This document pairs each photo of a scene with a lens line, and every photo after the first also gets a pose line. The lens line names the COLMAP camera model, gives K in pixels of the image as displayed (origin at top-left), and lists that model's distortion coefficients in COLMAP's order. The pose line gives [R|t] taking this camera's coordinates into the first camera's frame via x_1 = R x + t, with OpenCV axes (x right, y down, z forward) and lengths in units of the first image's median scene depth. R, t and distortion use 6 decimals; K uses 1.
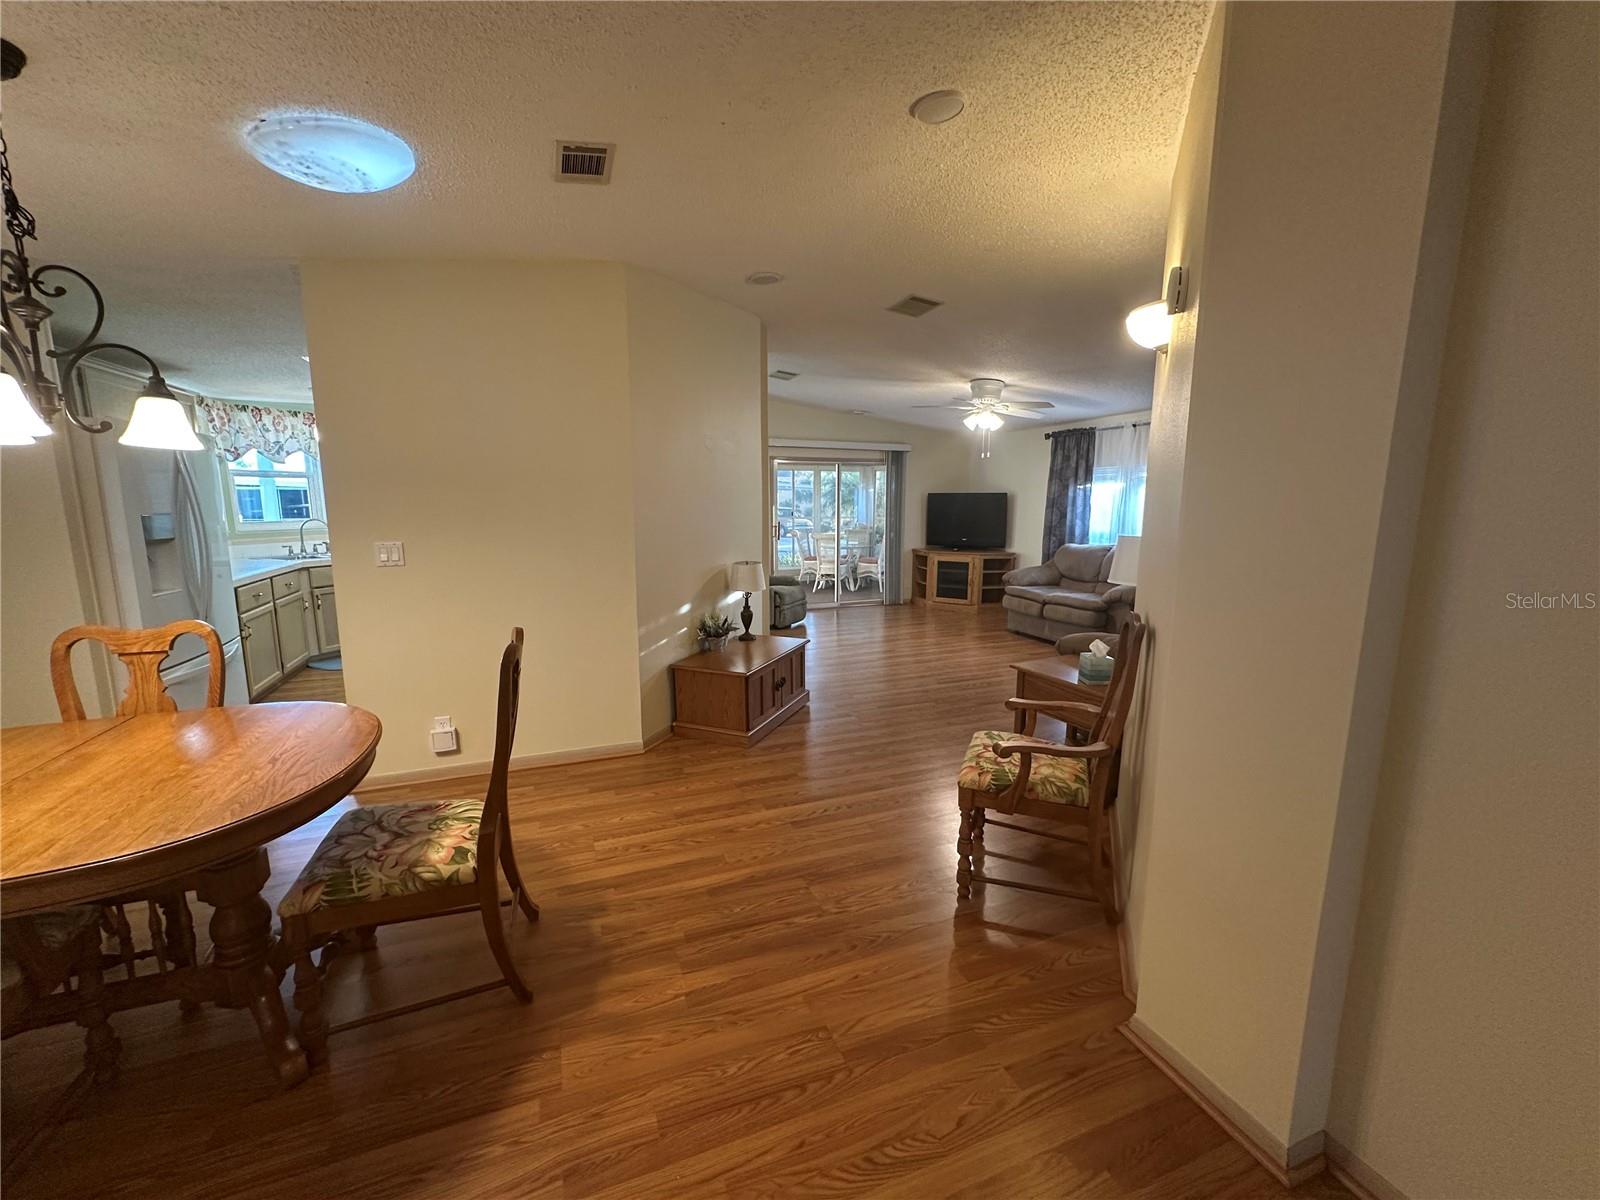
lens RADIAL K [[637.9, 0, 790.9], [0, 637.9, 601.6], [0, 0, 1]] dist [0.000733, 0.000099]
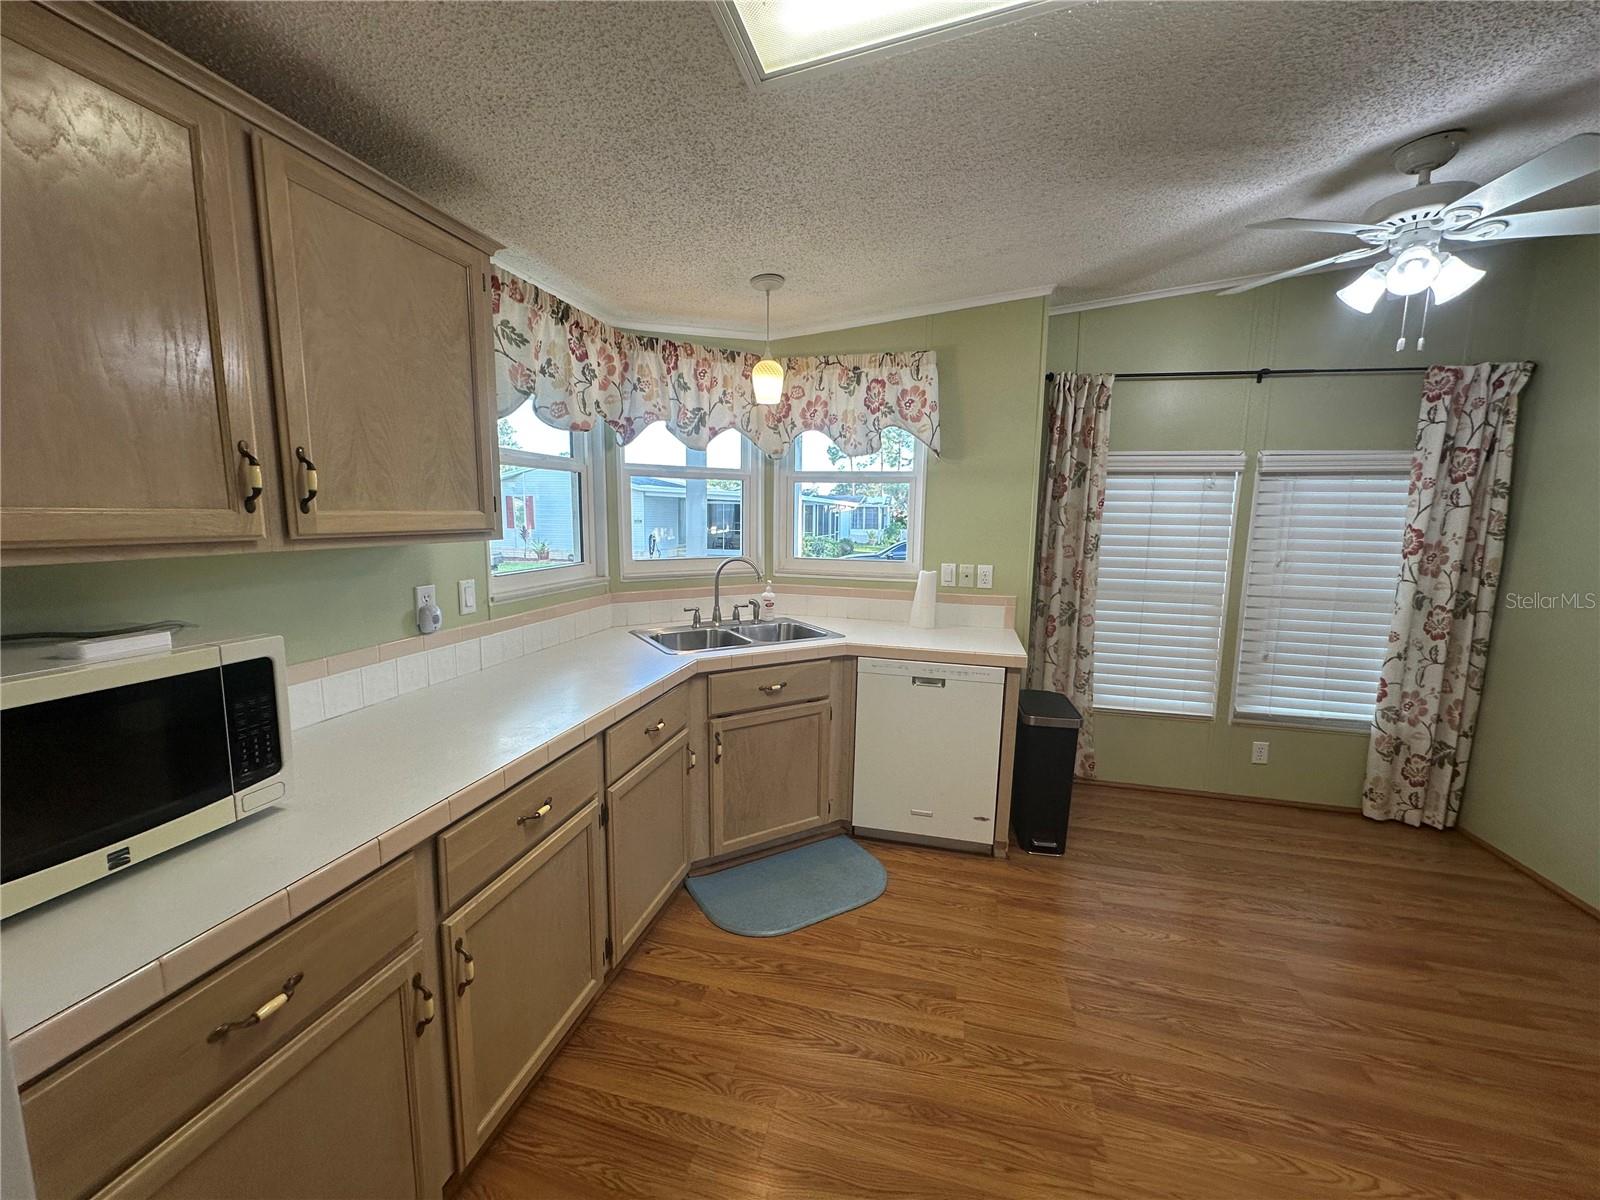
lens RADIAL K [[637.9, 0, 796.5], [0, 637.9, 599.5], [0, 0, 1]] dist [0.000733, 0.000099]
pose [[0.819096, 0.089255, -0.566671, -0.434493], [-0.107272, 0.994229, 0.001542, -0.106633], [0.563538, 0.059525, 0.823943, 0.632158]]
